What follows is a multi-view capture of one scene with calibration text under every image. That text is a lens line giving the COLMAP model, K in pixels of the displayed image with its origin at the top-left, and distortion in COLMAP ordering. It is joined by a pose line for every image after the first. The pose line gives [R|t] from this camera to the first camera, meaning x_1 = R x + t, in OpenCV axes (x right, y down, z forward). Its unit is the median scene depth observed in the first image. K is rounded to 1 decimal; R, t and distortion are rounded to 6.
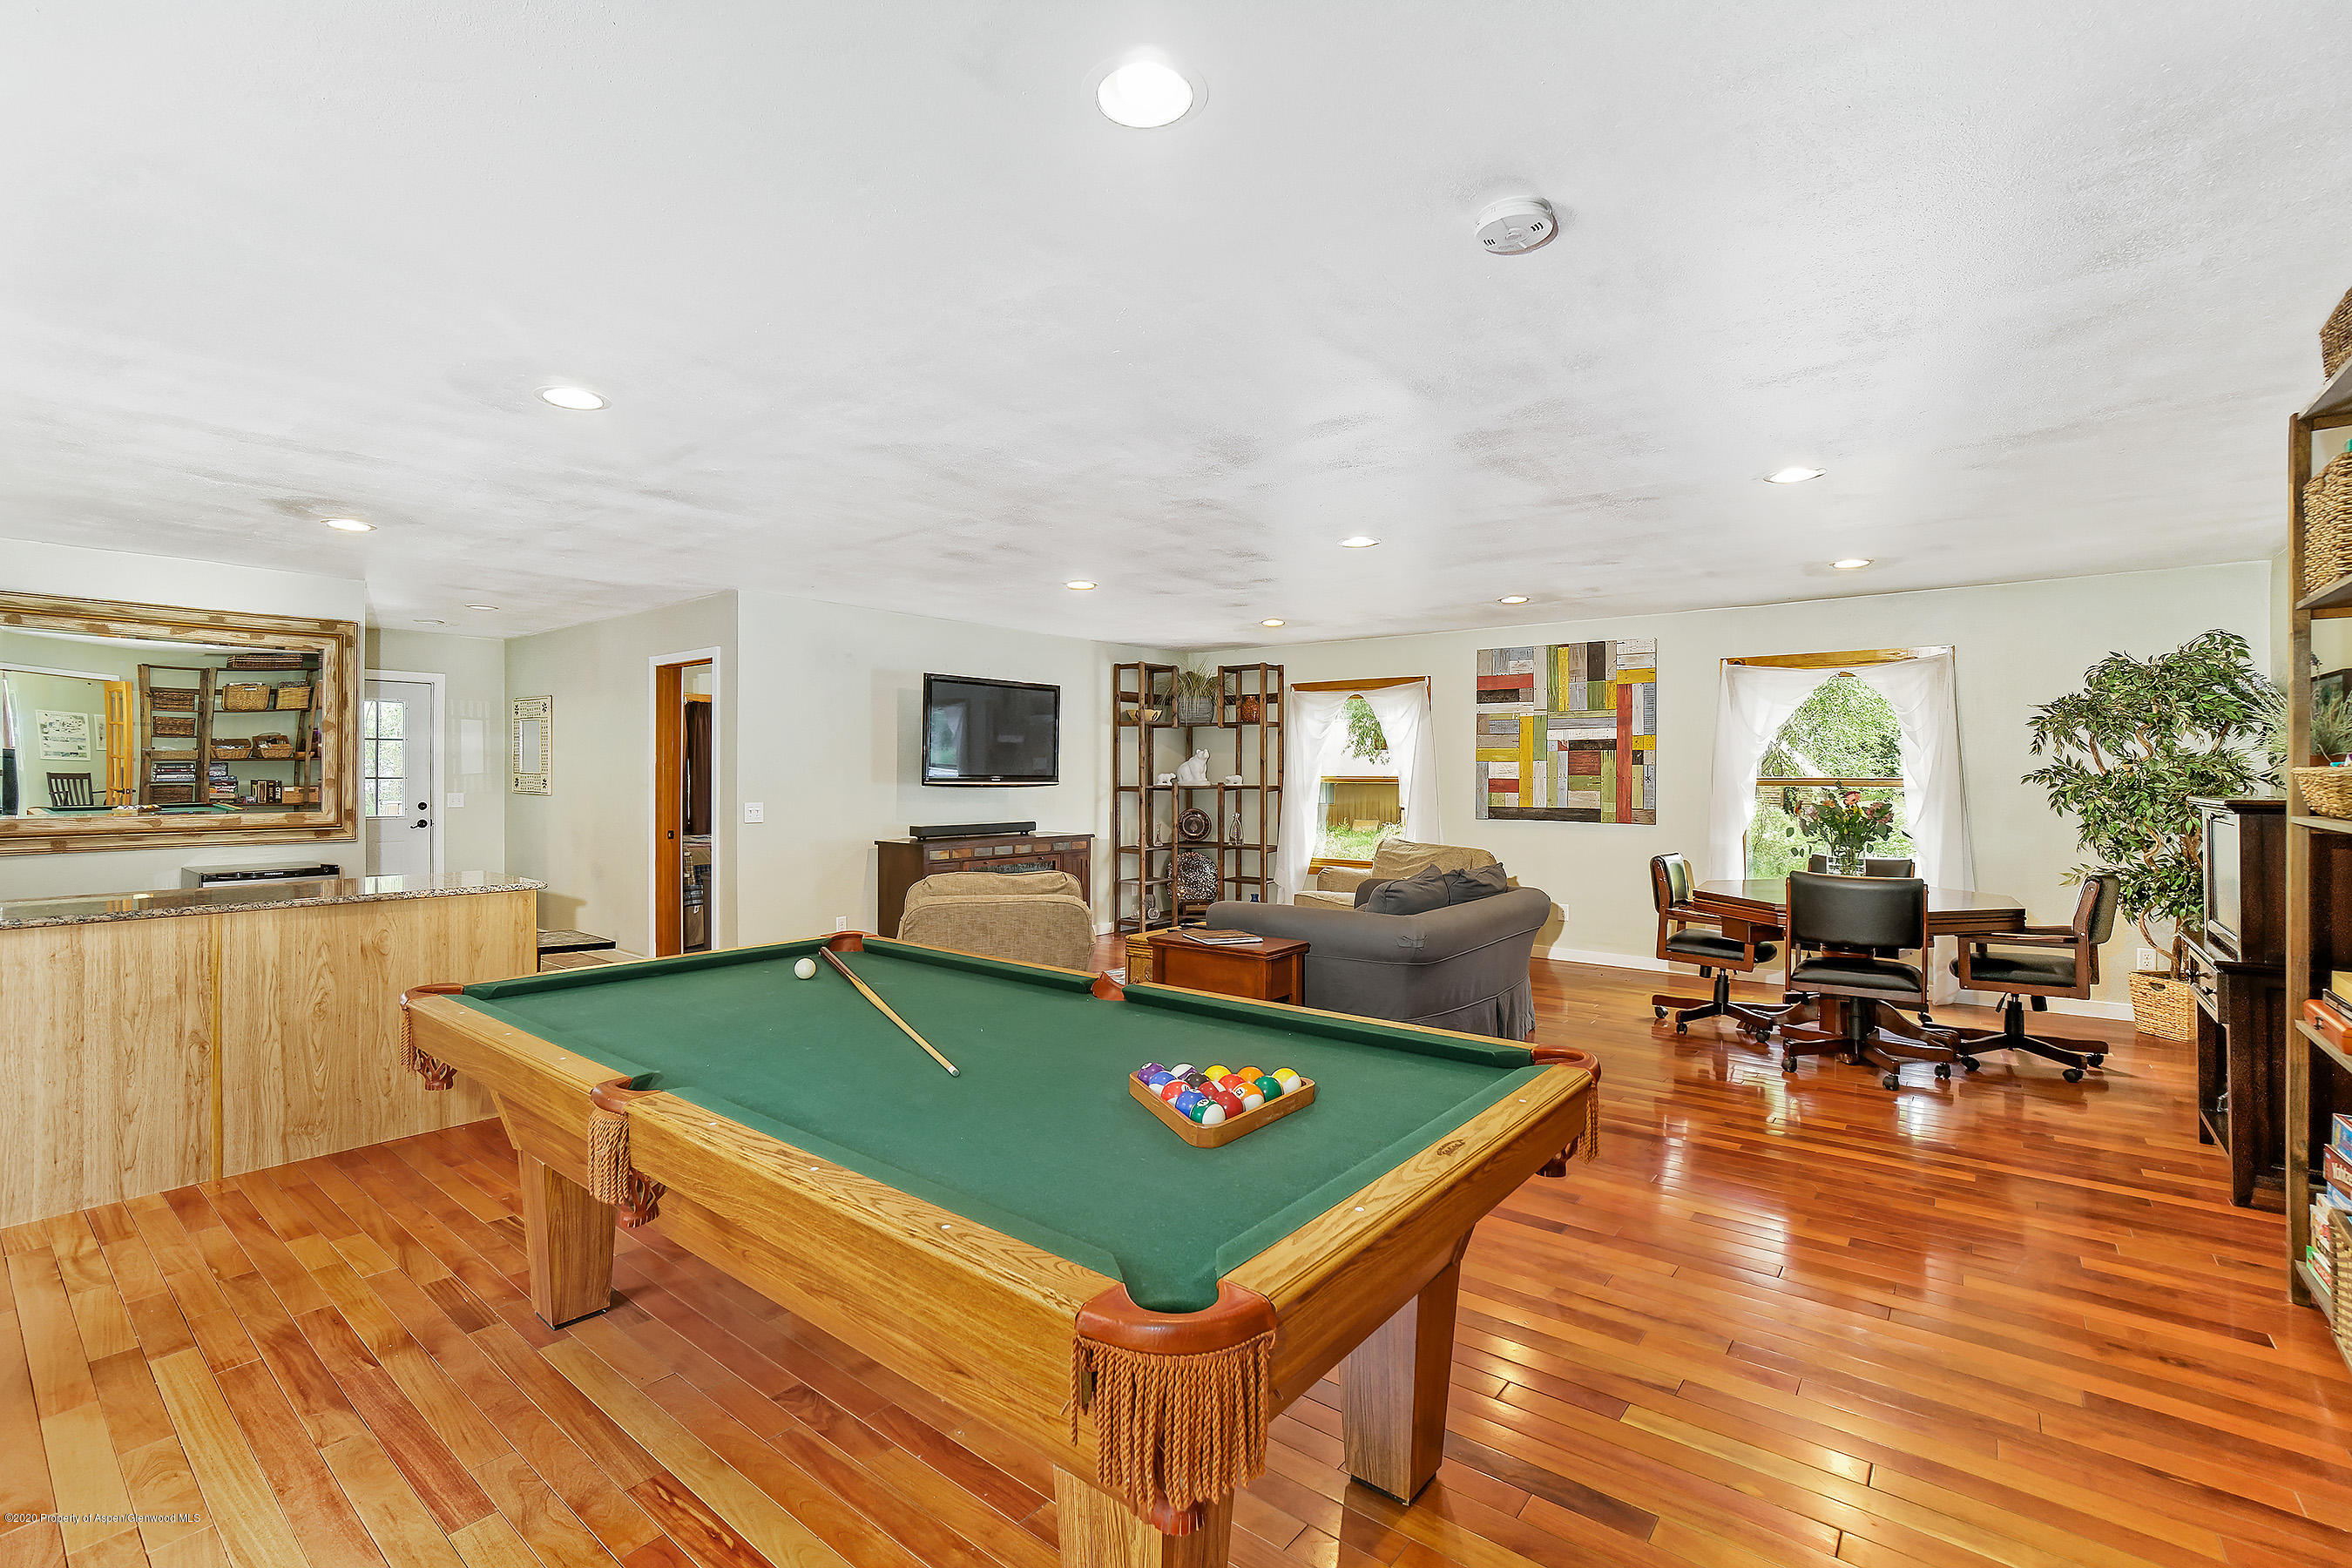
lens RADIAL K [[1030.7, 0, 1175.8], [0, 1030.7, 771.8], [0, 0, 1]] dist [0.001258, 0.001320]
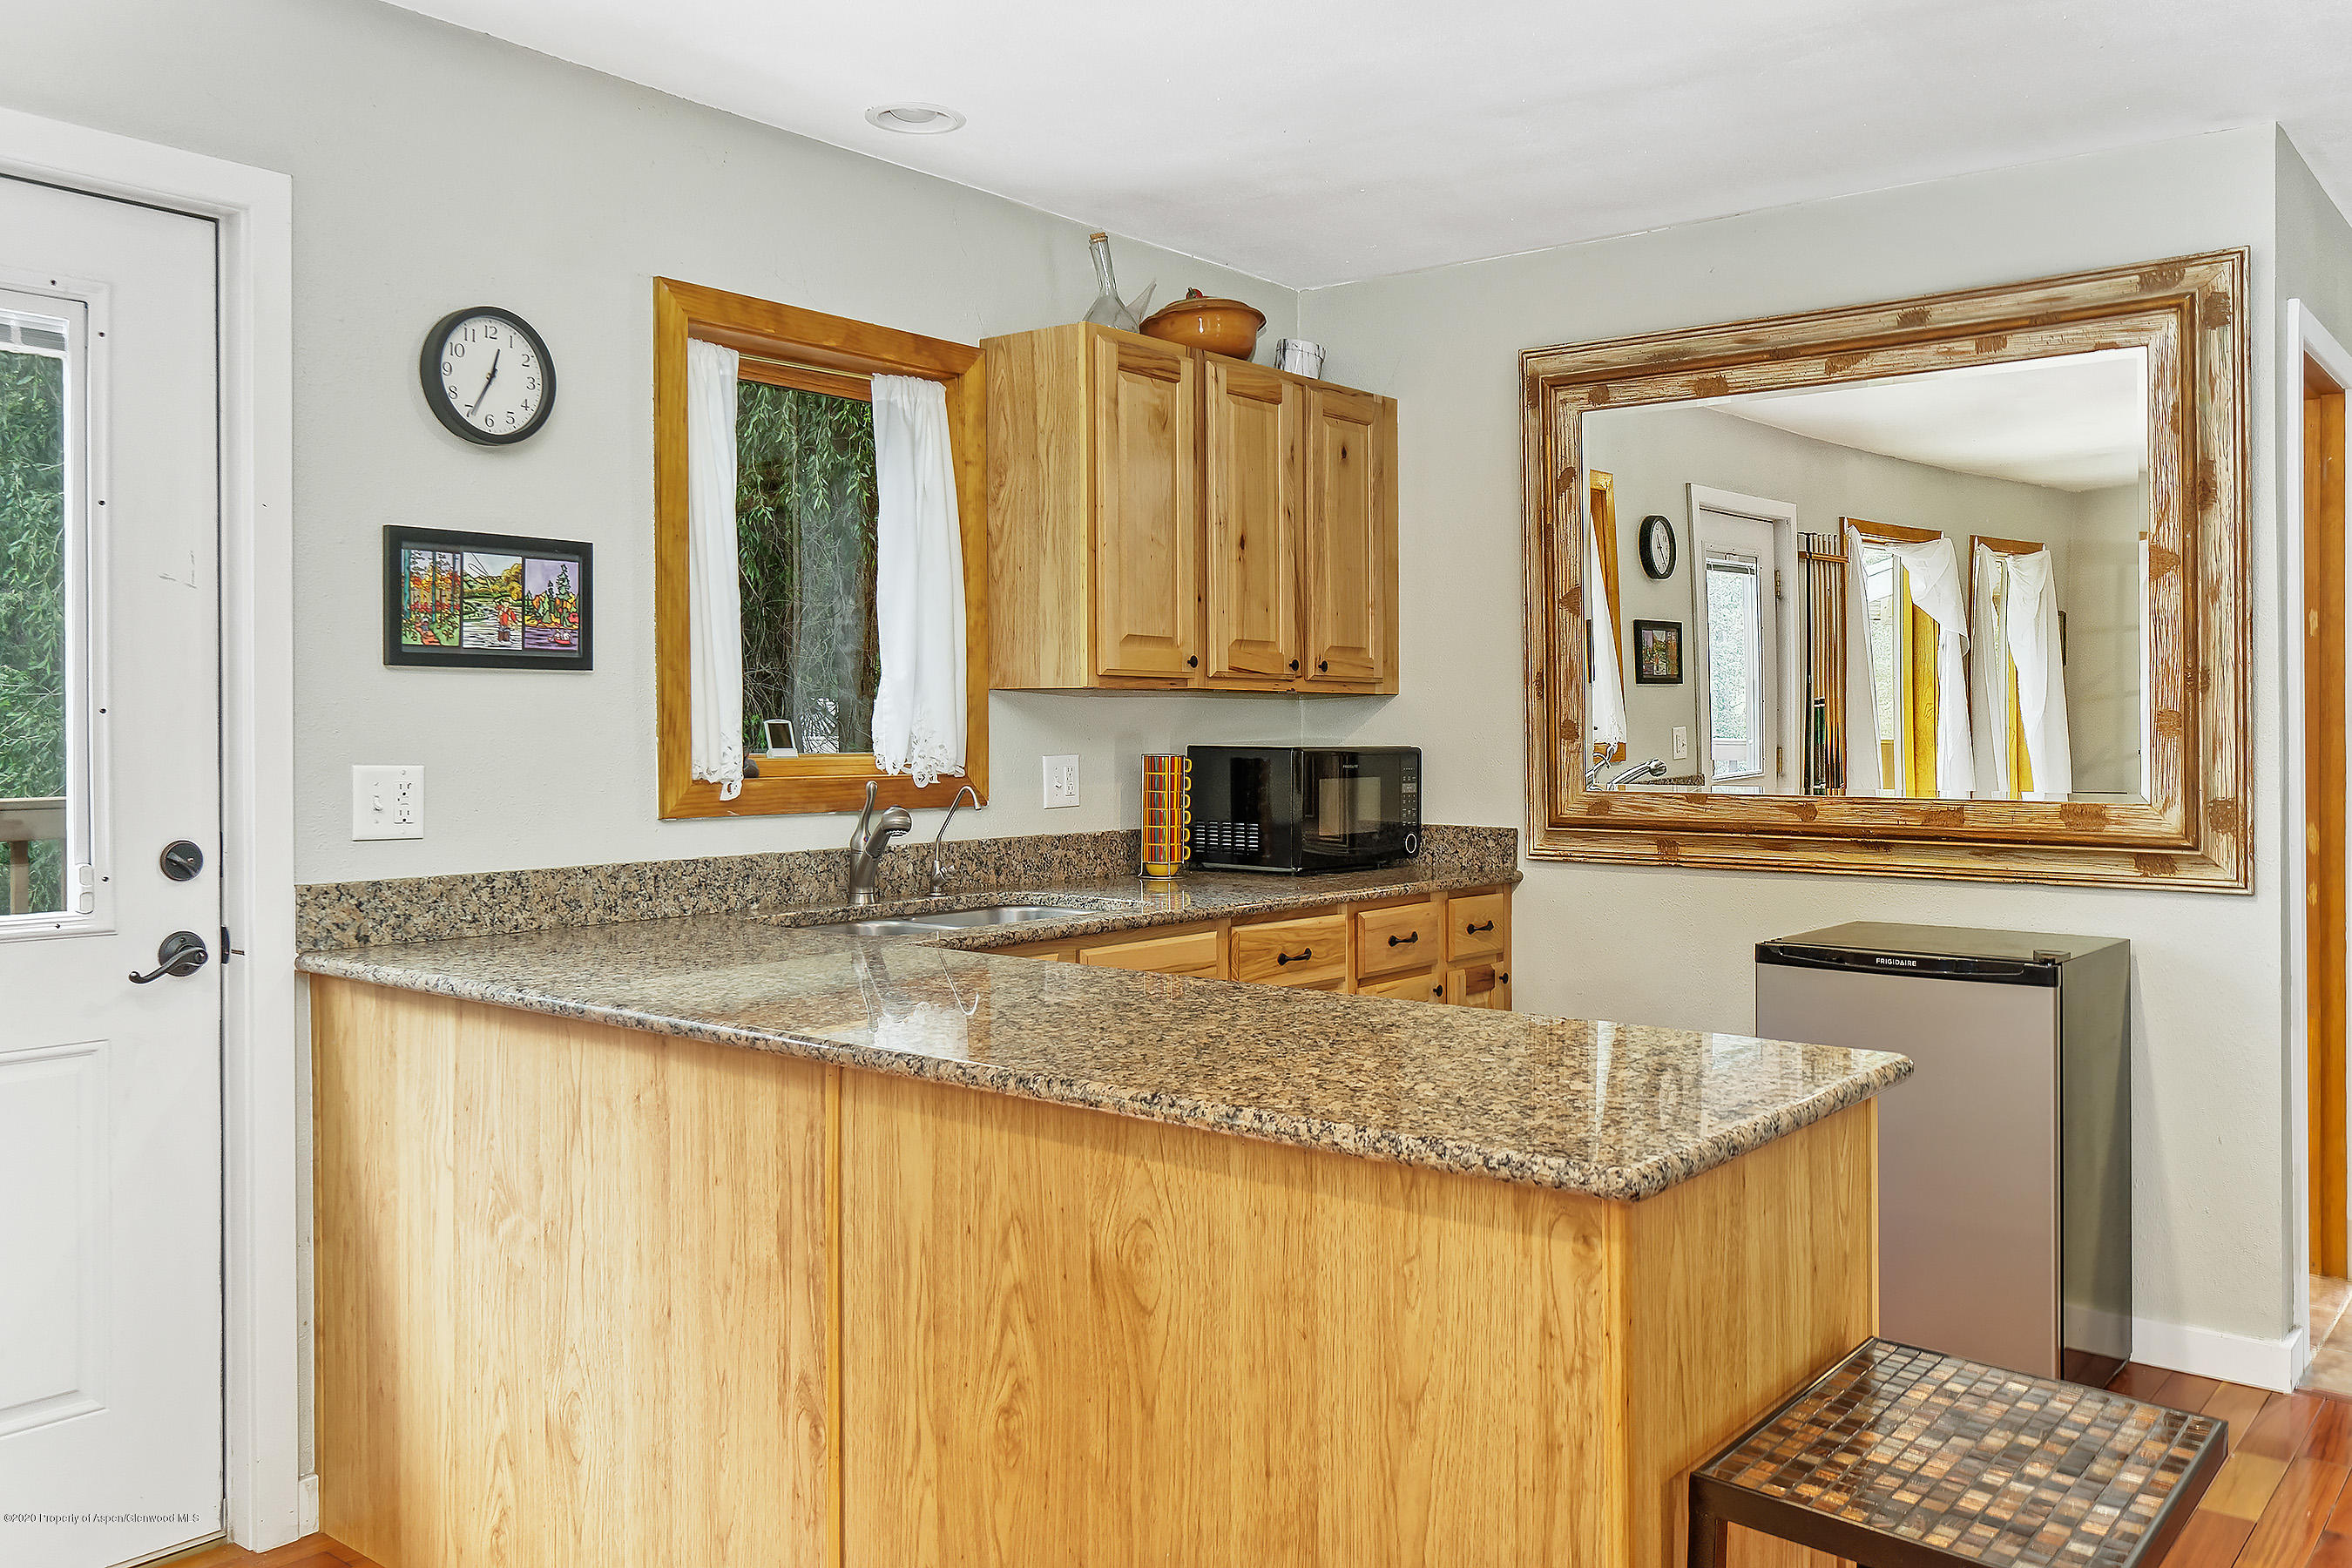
lens RADIAL K [[1821.8, 0, 1177.5], [0, 1821.8, 764.1], [0, 0, 1]] dist [0.010149, -0.000749]
pose [[-0.011297, 0.014006, -0.999838, -0.201217], [-0.003651, 0.999895, 0.014048, 0.018385], [0.999930, 0.003809, -0.011245, 0.708565]]
